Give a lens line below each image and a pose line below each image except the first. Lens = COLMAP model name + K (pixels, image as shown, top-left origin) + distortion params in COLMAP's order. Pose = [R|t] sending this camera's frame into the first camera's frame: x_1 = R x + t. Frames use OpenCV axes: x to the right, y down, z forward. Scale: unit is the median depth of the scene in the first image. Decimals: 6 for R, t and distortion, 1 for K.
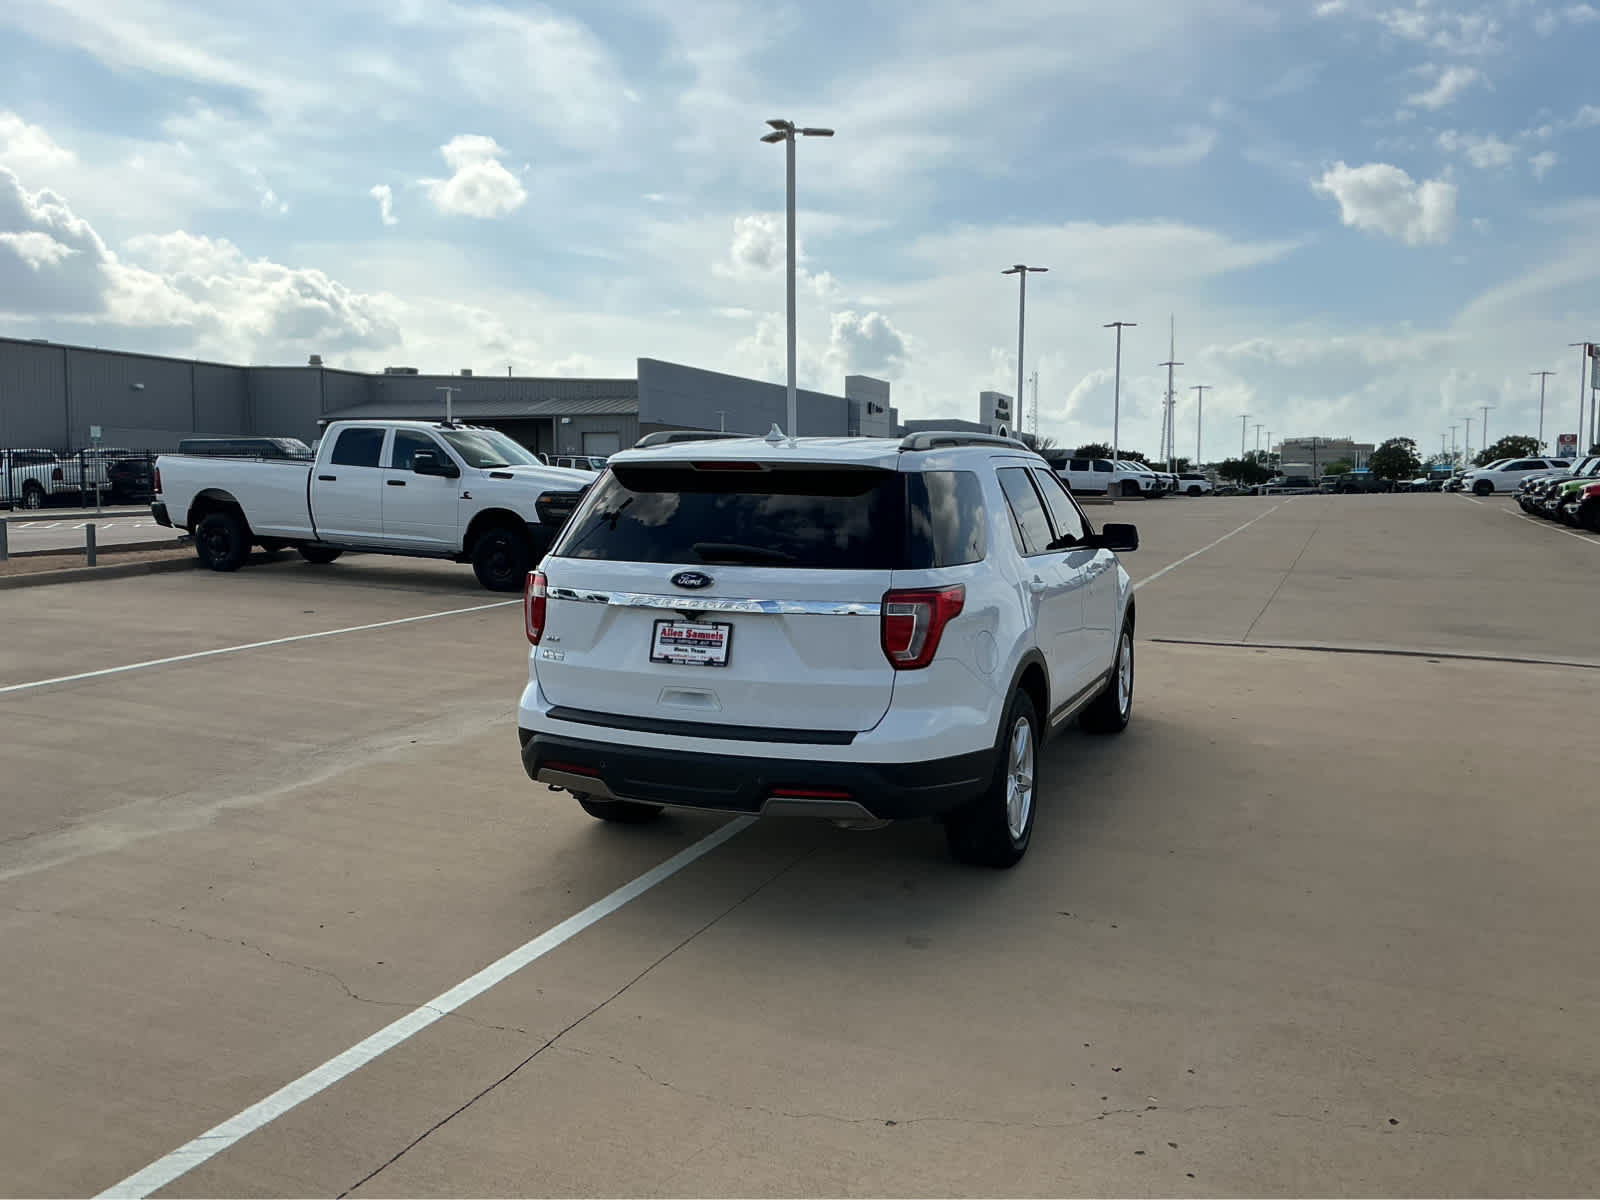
lens RADIAL K [[1285.7, 0, 801.2], [0, 1285.7, 622.3], [0, 0, 1]] dist [0.106056, -0.169509]
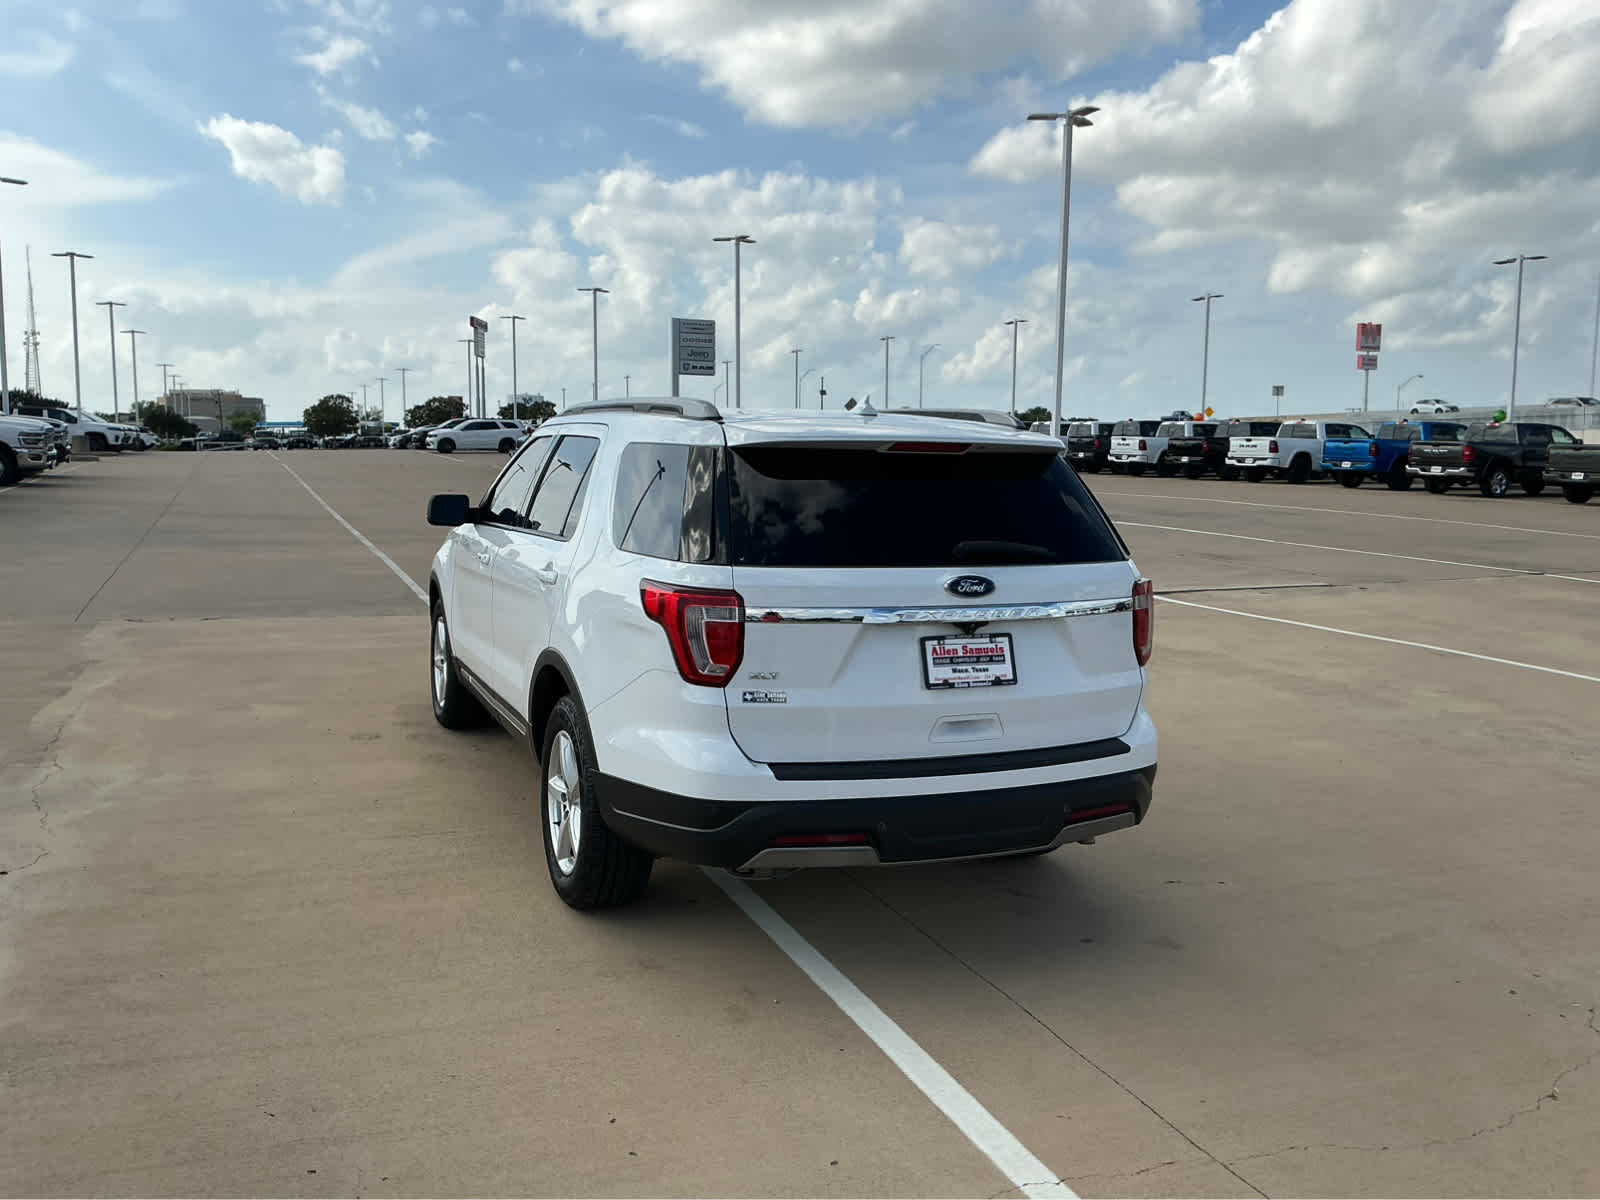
lens RADIAL K [[1321.3, 0, 771.0], [0, 1321.3, 599.6], [0, 0, 1]] dist [0.014983, -0.007502]
pose [[0.715397, -0.074874, 0.694695, -0.229489], [0.063860, 0.997087, 0.041702, -0.020184], [-0.695794, 0.014530, 0.718095, 0.140977]]
